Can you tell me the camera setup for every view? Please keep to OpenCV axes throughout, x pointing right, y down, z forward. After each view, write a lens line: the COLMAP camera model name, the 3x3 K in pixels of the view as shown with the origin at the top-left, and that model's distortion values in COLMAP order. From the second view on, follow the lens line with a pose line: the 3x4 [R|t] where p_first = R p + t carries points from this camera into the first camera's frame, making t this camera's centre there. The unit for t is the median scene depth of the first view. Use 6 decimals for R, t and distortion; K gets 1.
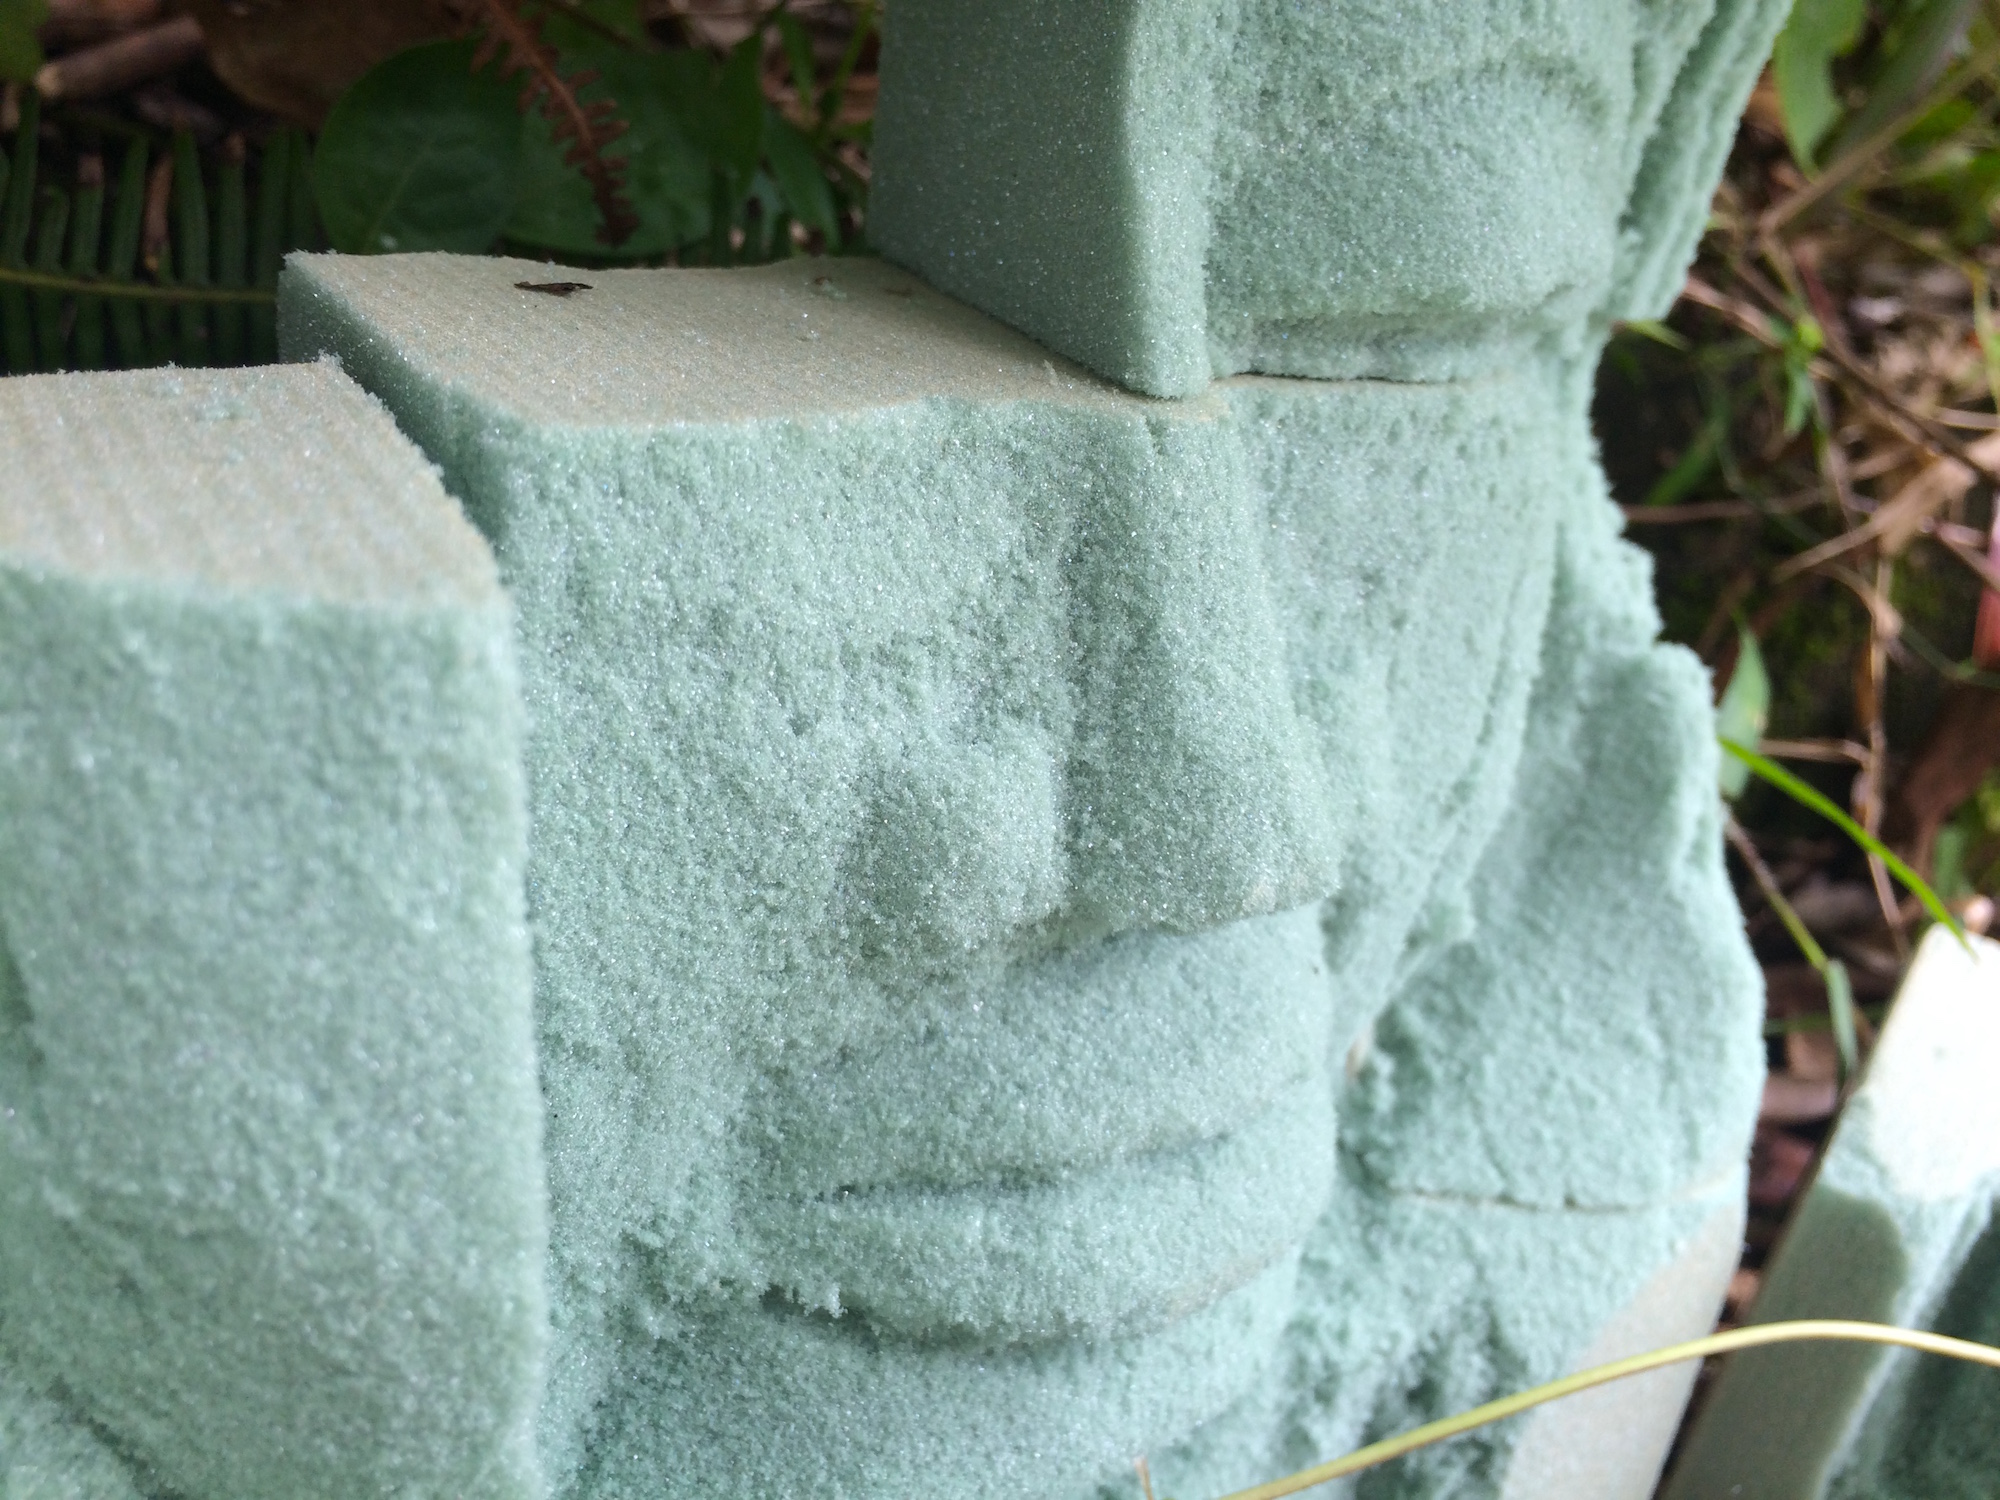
lens RADIAL K [[1633.6, 0, 1014.4], [0, 1633.6, 762.0], [0, 0, 1]] dist [0.077604, -0.092484]
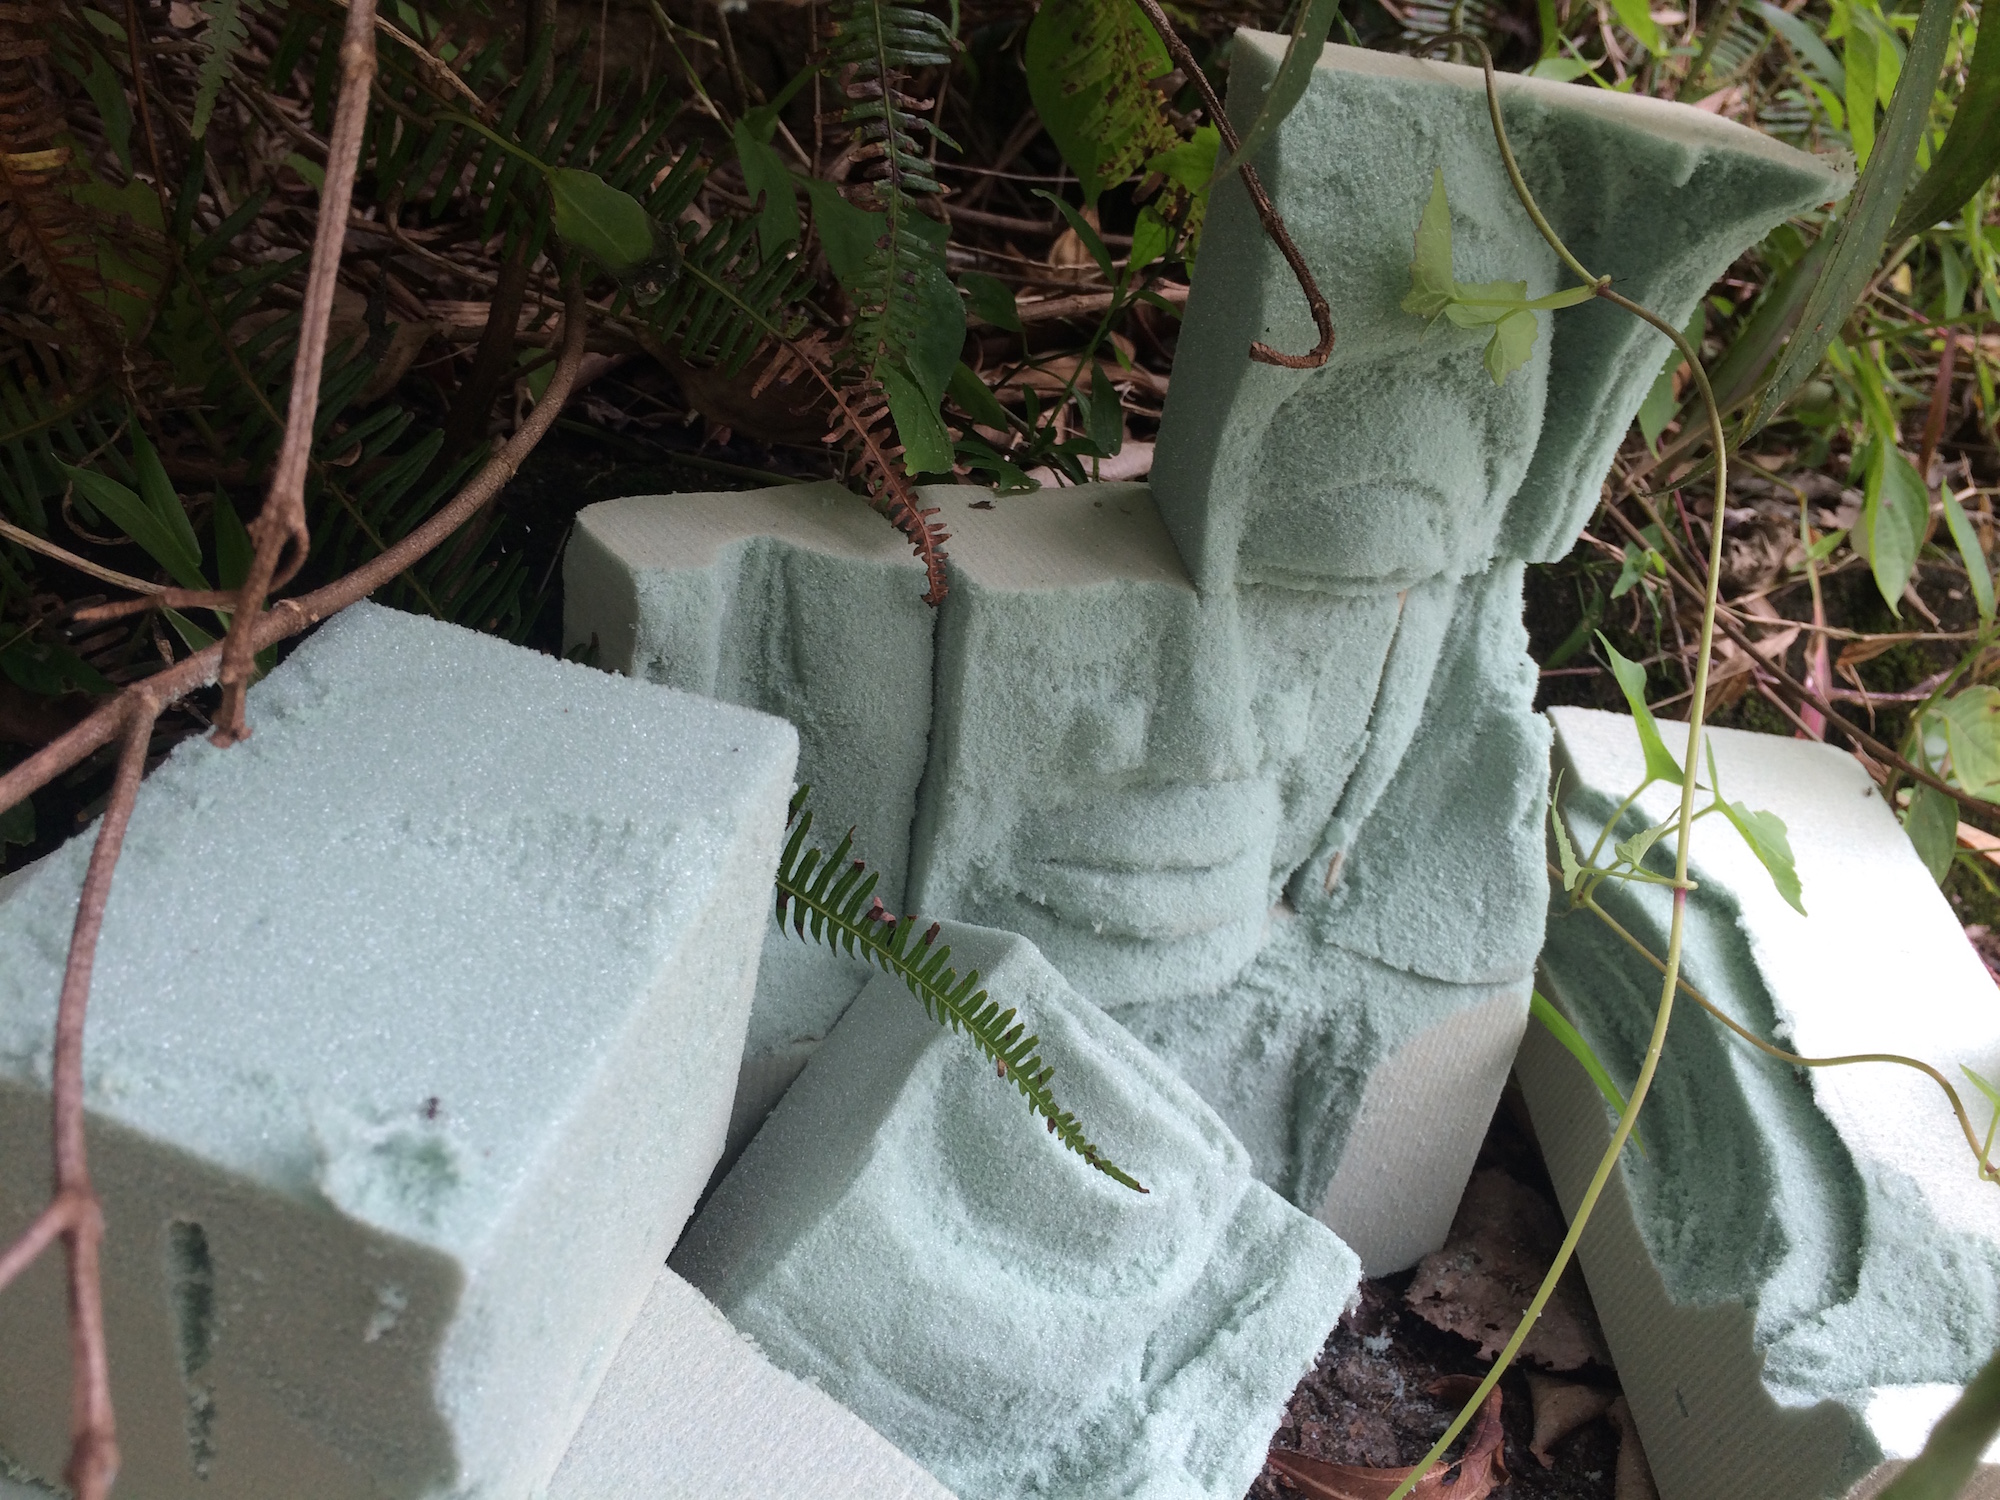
lens RADIAL K [[1633.6, 0, 1007.6], [0, 1633.6, 770.4], [0, 0, 1]] dist [0.077604, -0.092484]
pose [[0.968182, 0.153813, -0.197396, 0.319548], [-0.139181, 0.986521, 0.086054, -0.097680], [0.207972, -0.055842, 0.976539, -1.554538]]
